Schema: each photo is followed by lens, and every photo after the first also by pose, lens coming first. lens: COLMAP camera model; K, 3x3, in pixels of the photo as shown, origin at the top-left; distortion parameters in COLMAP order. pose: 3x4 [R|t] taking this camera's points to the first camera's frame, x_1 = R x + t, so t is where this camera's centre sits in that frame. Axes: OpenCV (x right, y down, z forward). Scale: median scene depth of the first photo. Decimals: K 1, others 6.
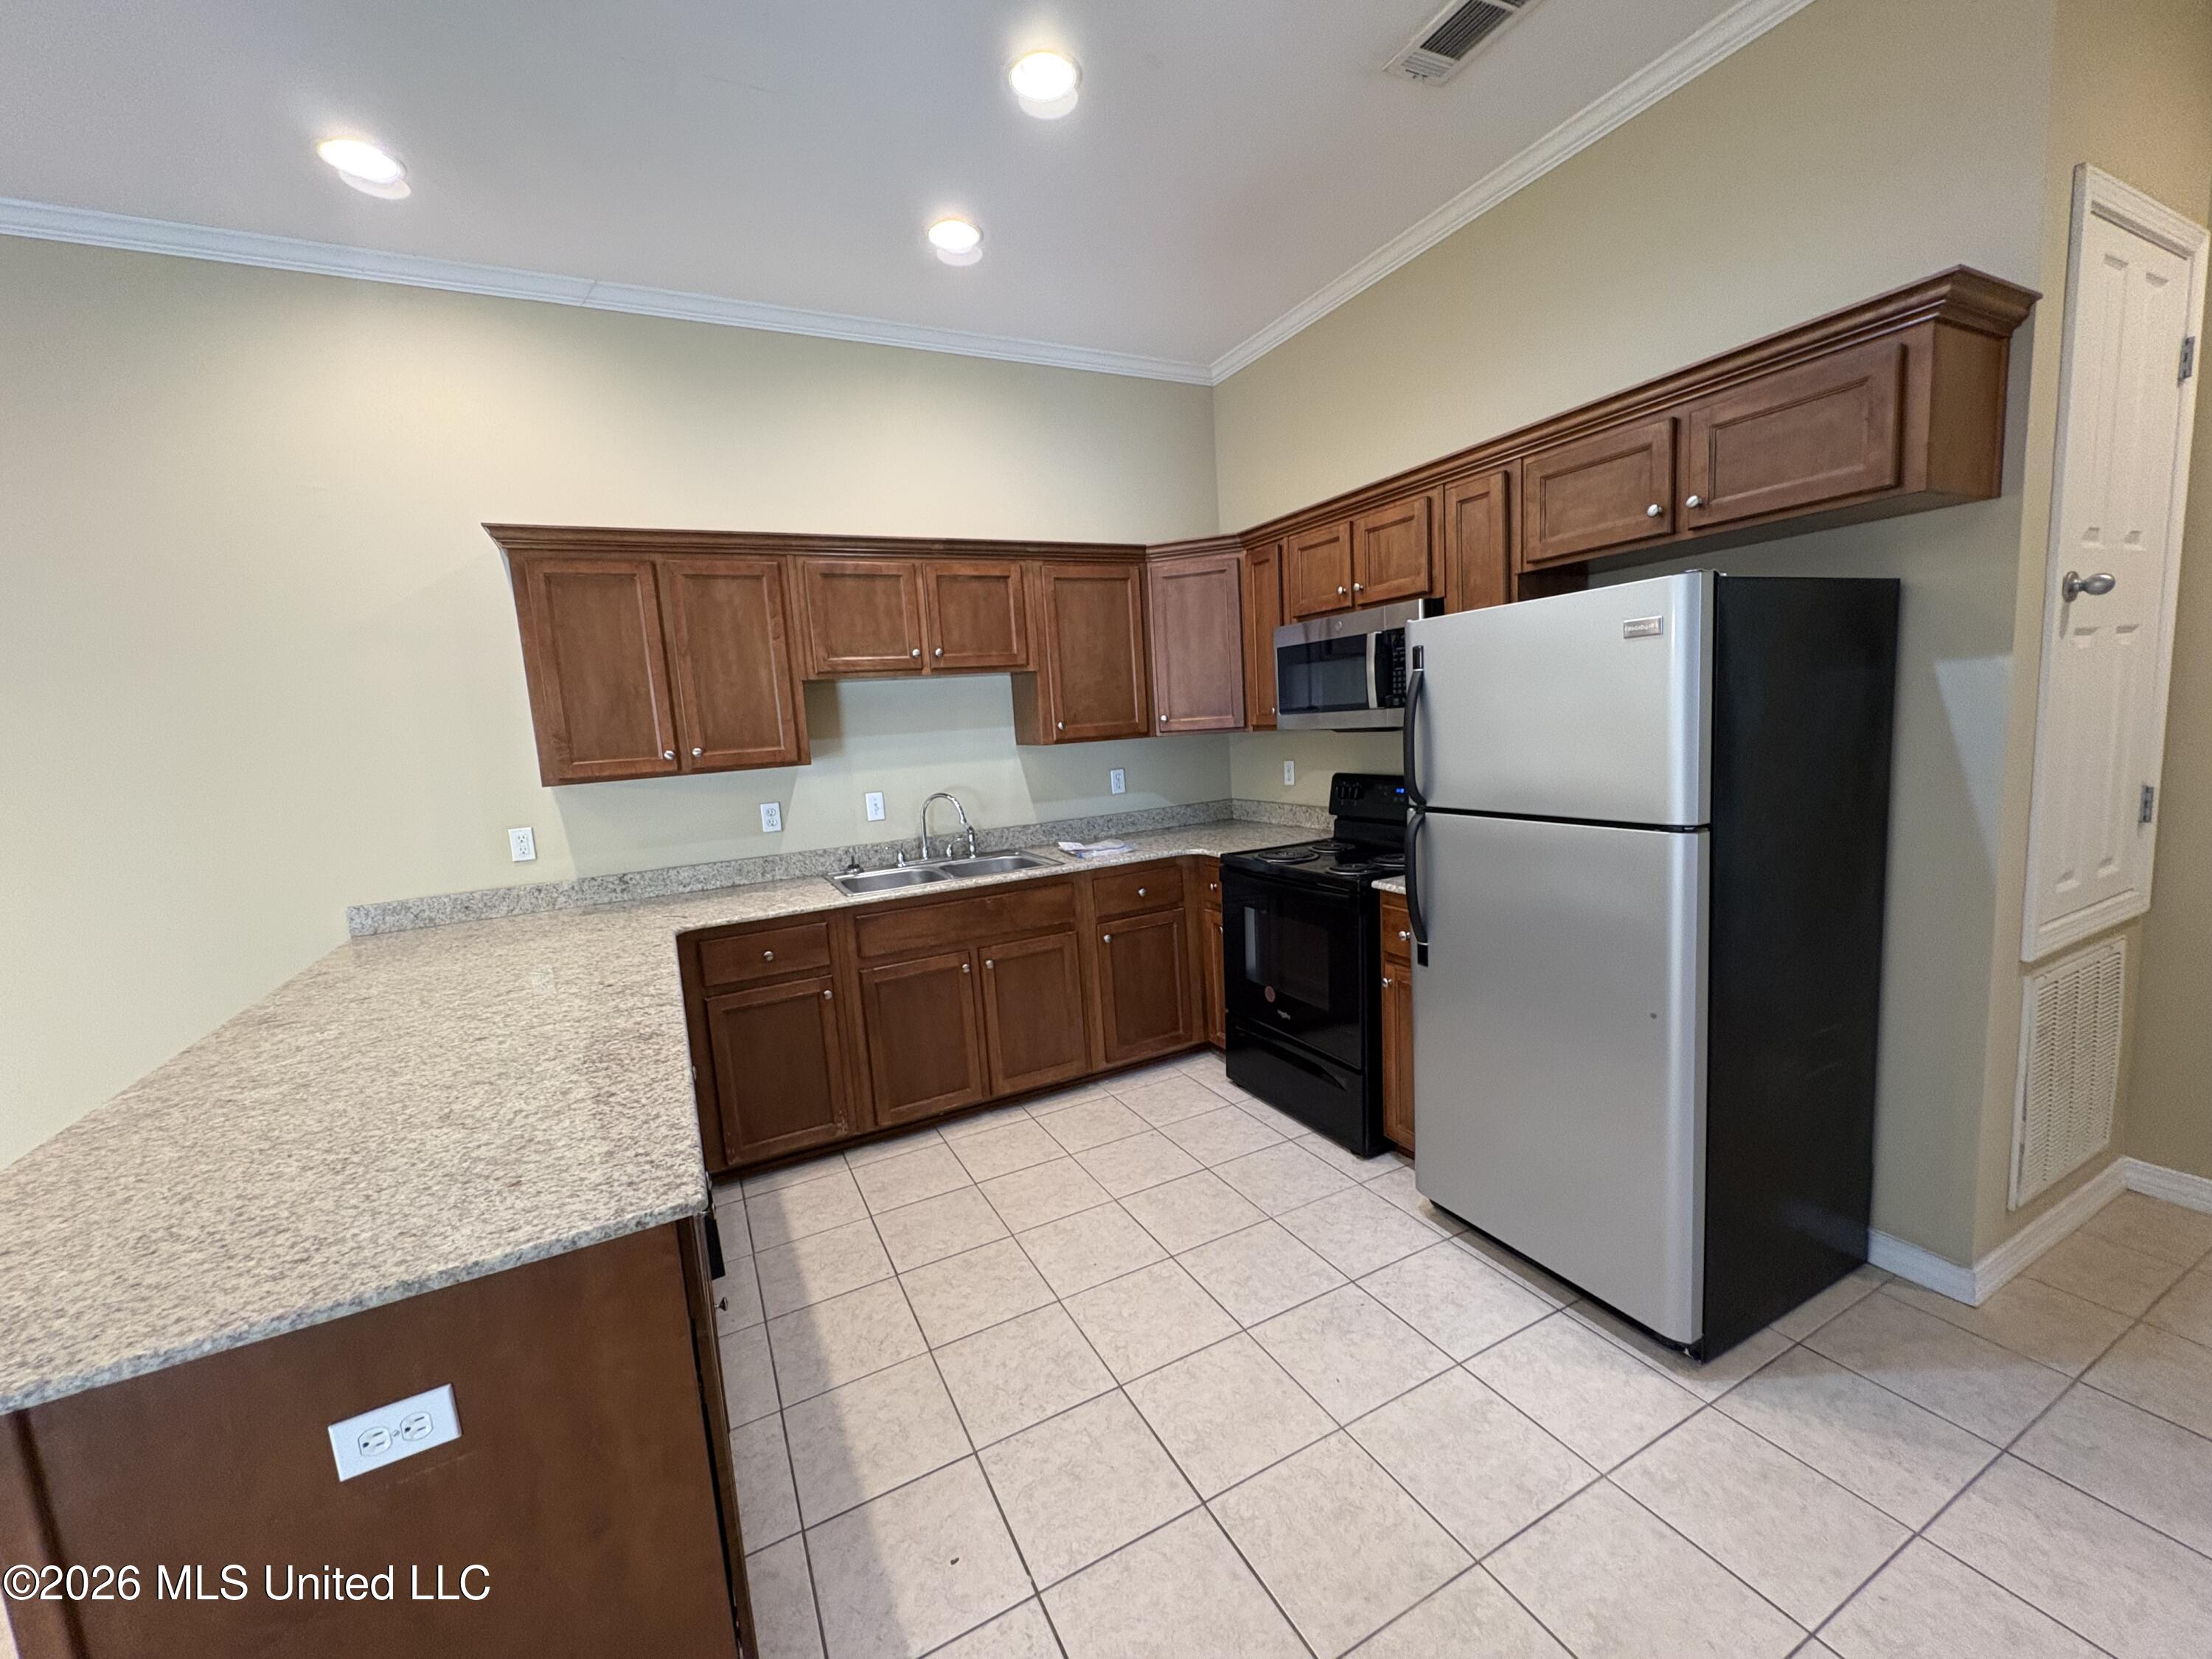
lens RADIAL K [[885.4, 0, 1110.7], [0, 885.4, 826.7], [0, 0, 1]] dist [0.000513, 0.000572]
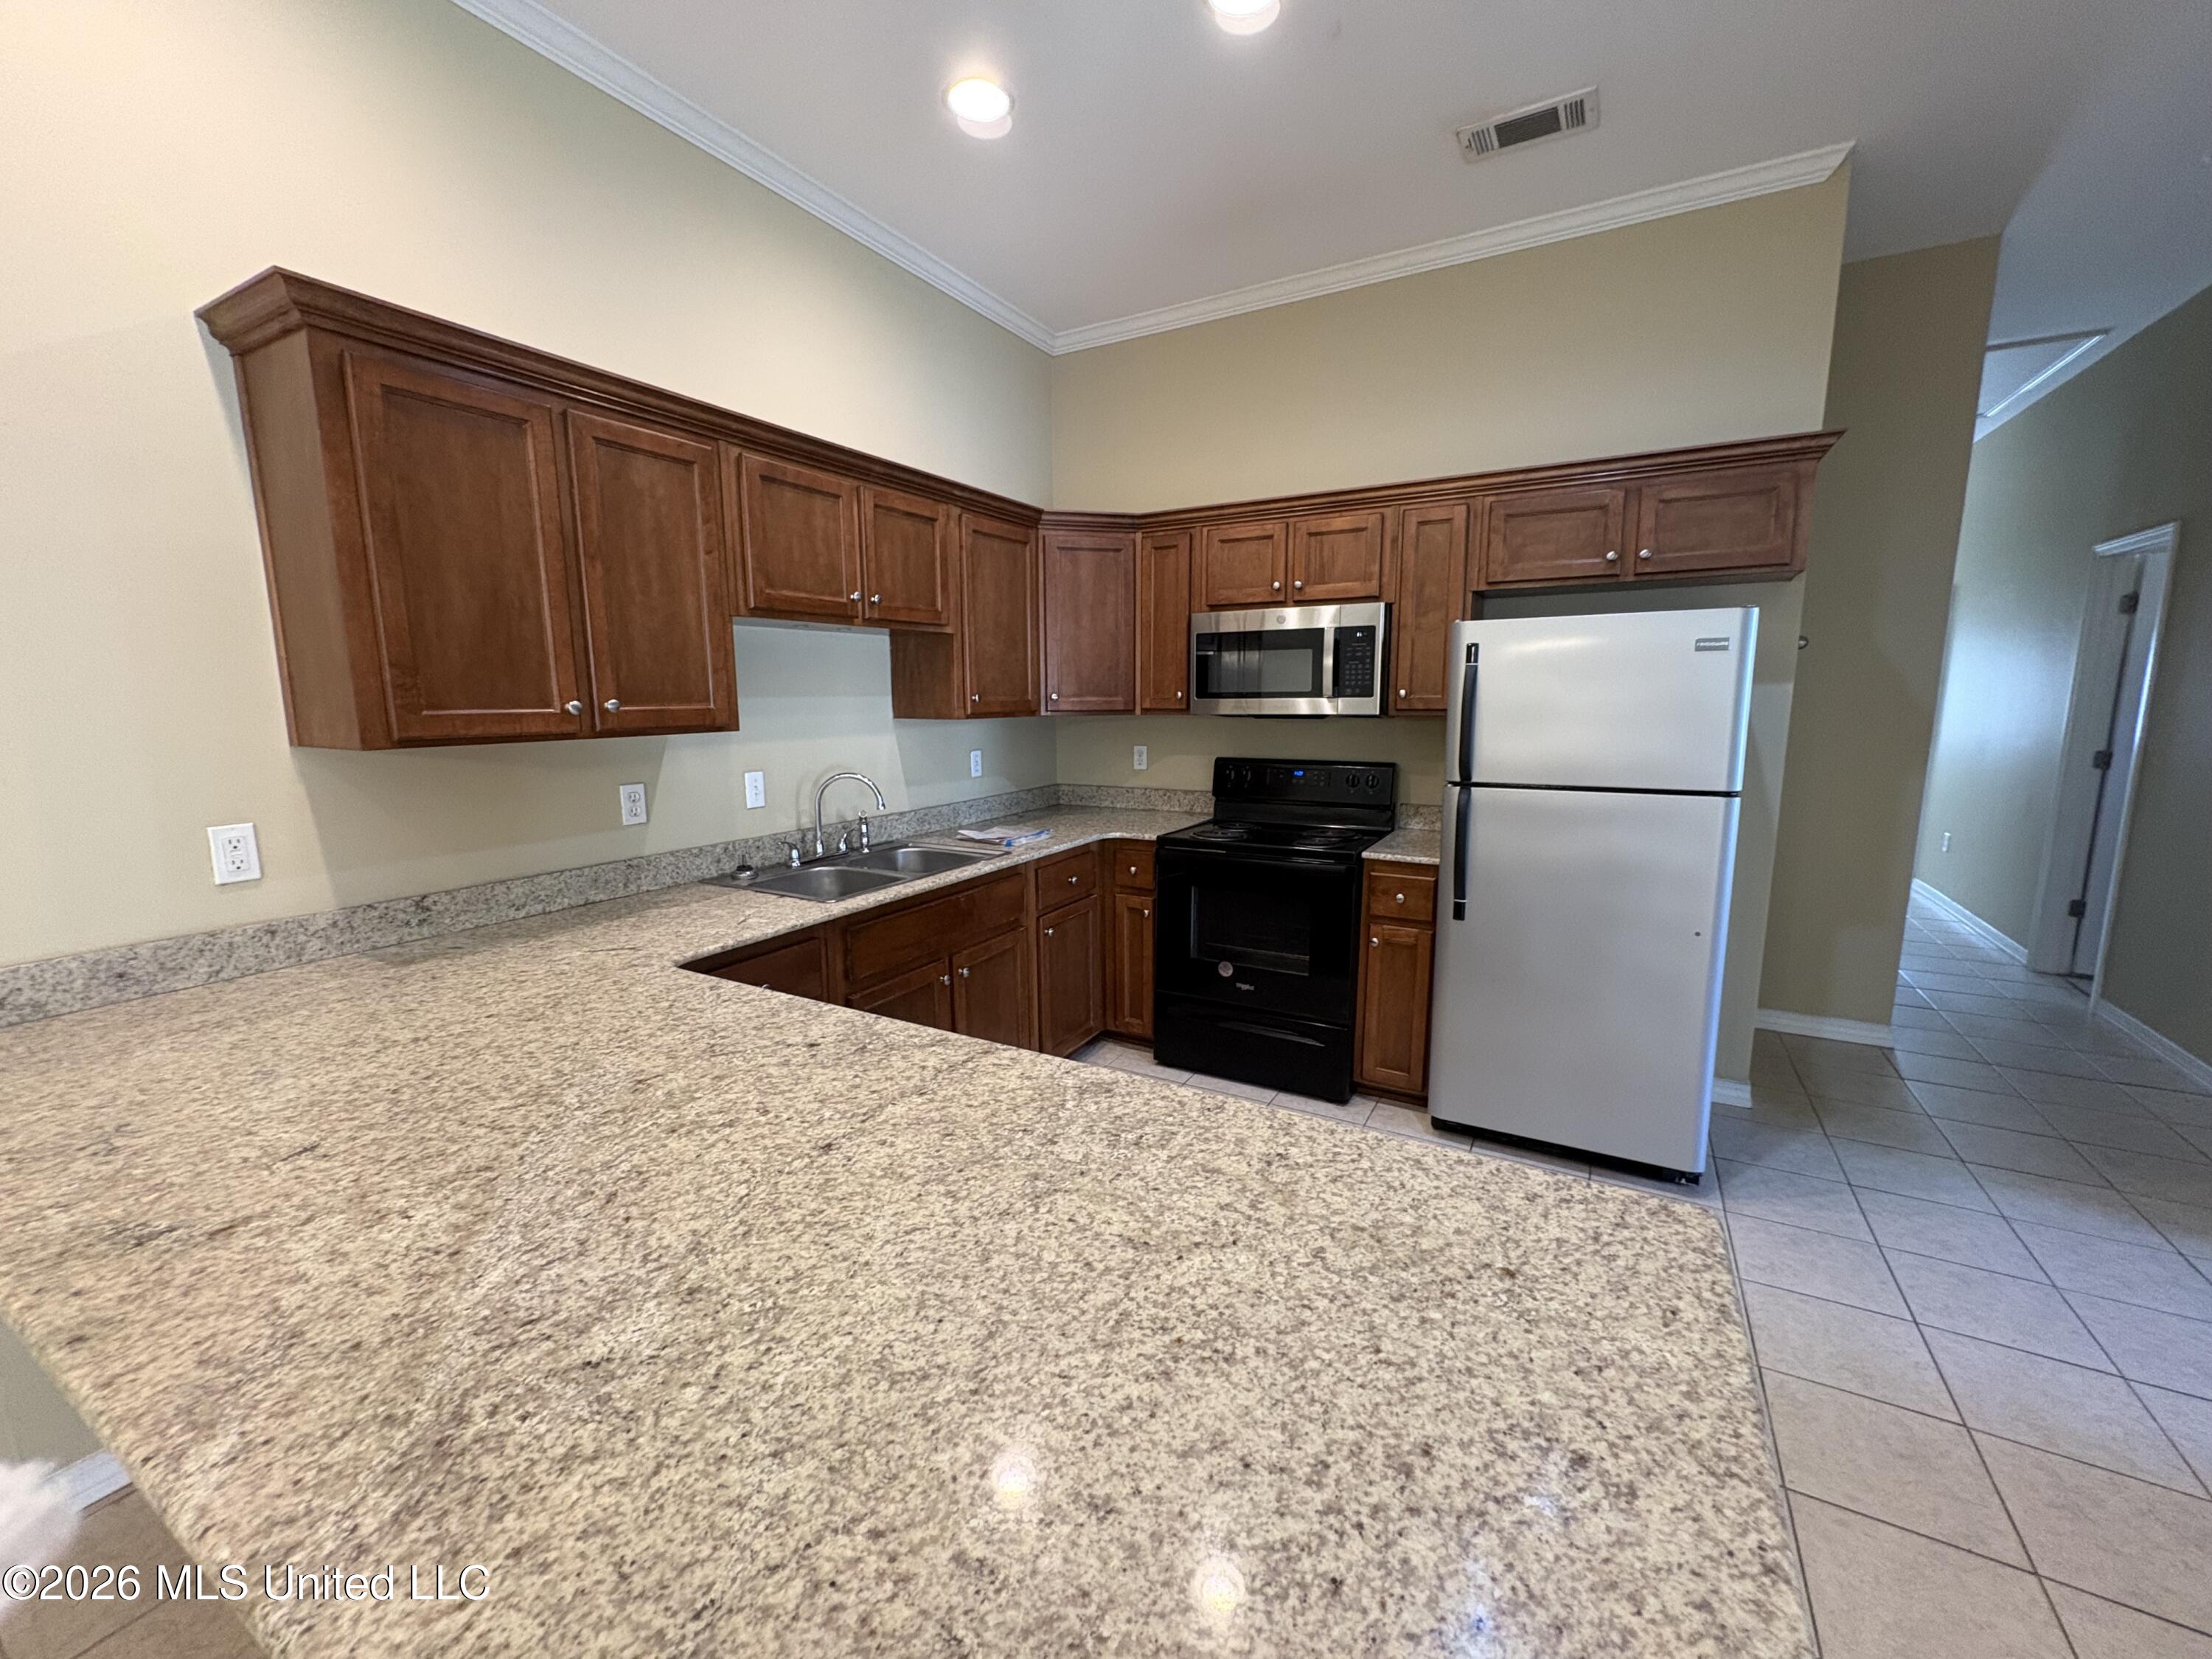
lens RADIAL K [[885.4, 0, 1107.3], [0, 885.4, 825.6], [0, 0, 1]] dist [0.000513, 0.000572]
pose [[0.831269, -0.023575, 0.555370, -0.518625], [0.022350, 0.999710, 0.008983, 0.009907], [-0.555420, 0.004945, 0.831555, 0.225536]]
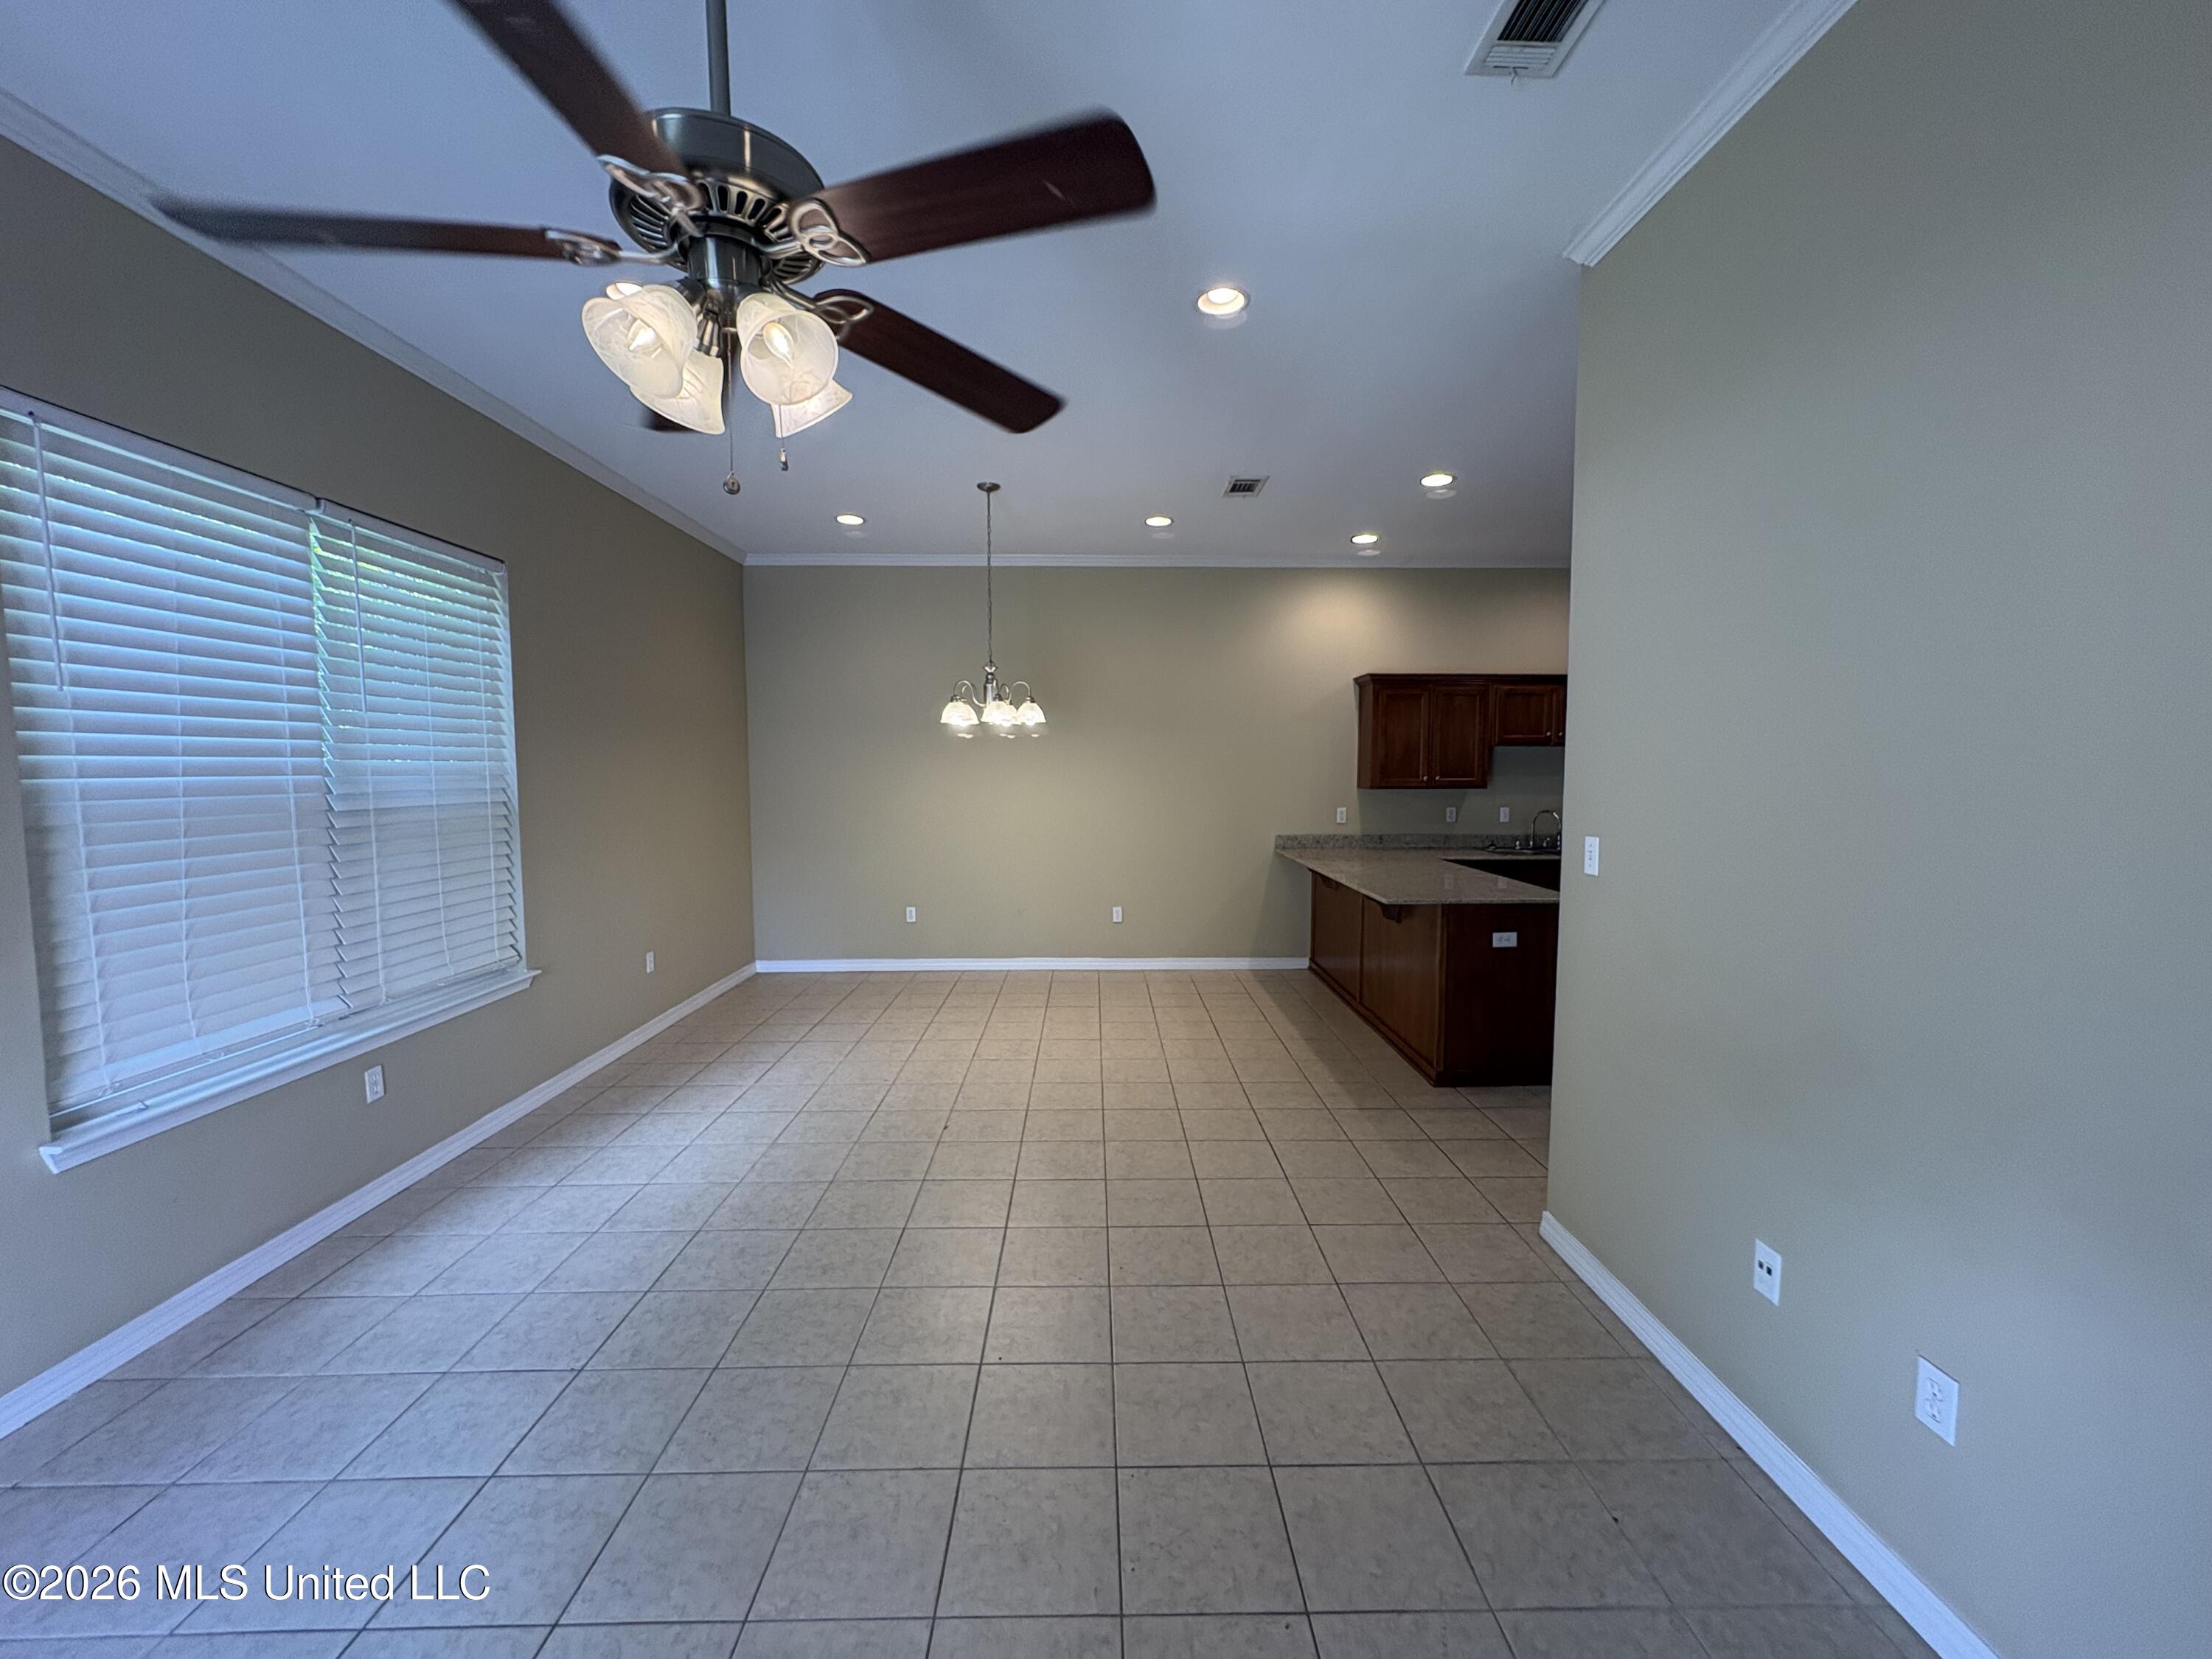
lens RADIAL K [[885.4, 0, 1110.2], [0, 885.4, 831.0], [0, 0, 1]] dist [0.000513, 0.000572]
pose [[0.901999, 0.095226, -0.421106, -0.268058], [-0.114658, 0.993183, -0.021003, 0.166833], [0.416235, 0.067228, 0.906768, -1.169965]]
